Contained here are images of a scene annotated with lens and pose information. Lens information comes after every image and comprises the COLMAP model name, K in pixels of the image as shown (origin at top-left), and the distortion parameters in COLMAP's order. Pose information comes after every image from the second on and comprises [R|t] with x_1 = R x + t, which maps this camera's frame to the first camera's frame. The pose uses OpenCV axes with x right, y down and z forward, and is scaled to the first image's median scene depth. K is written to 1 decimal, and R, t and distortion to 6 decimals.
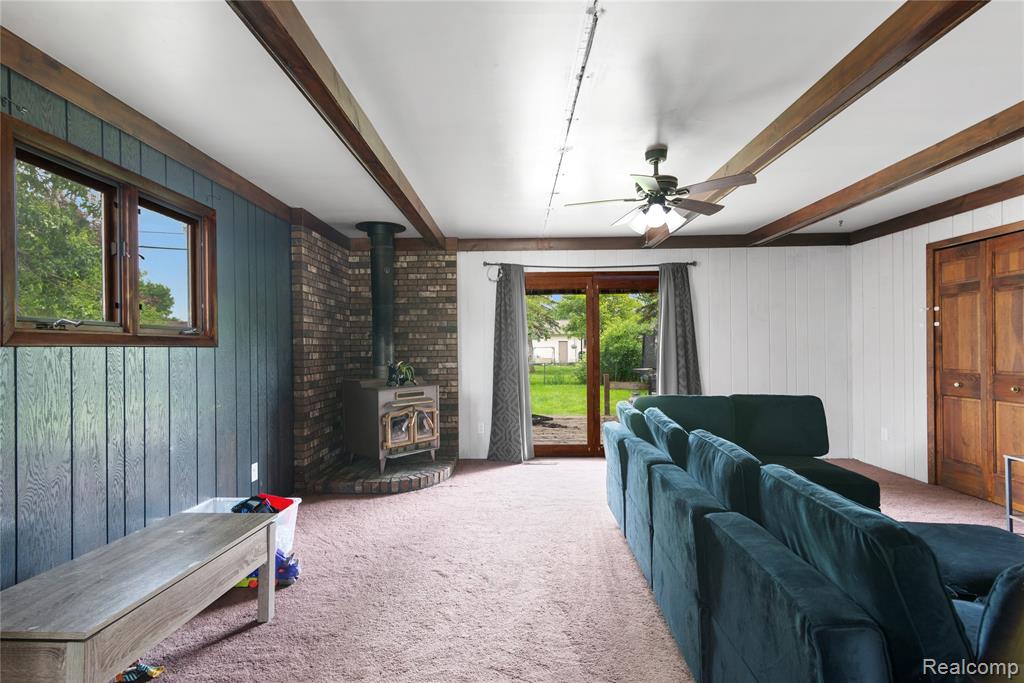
lens RADIAL K [[488.2, 0, 512.5], [0, 488.2, 347.3], [0, 0, 1]] dist [0.000643, -0.000059]
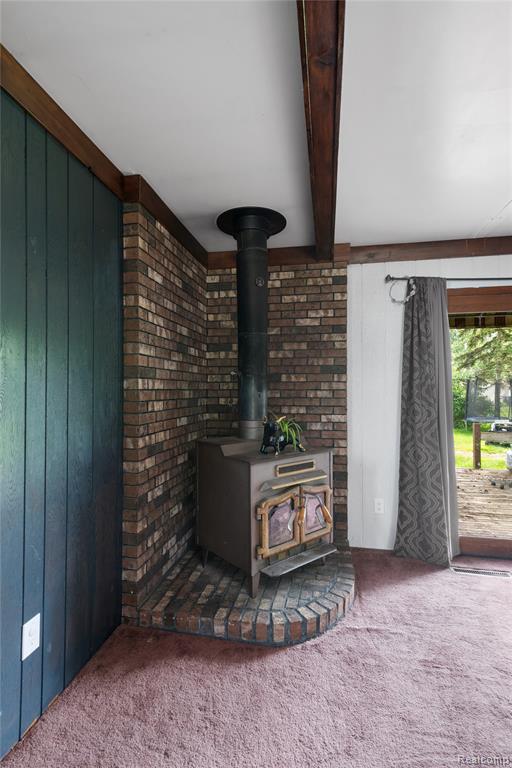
lens RADIAL K [[366.2, 0, 256.0], [0, 366.2, 384.0], [0, 0, 1]] dist [0.000643, -0.000059]
pose [[0.984414, 0.008718, -0.175649, -0.167137], [-0.011290, 0.999843, -0.013651, -0.006627], [0.175502, 0.015421, 0.984358, 0.481874]]
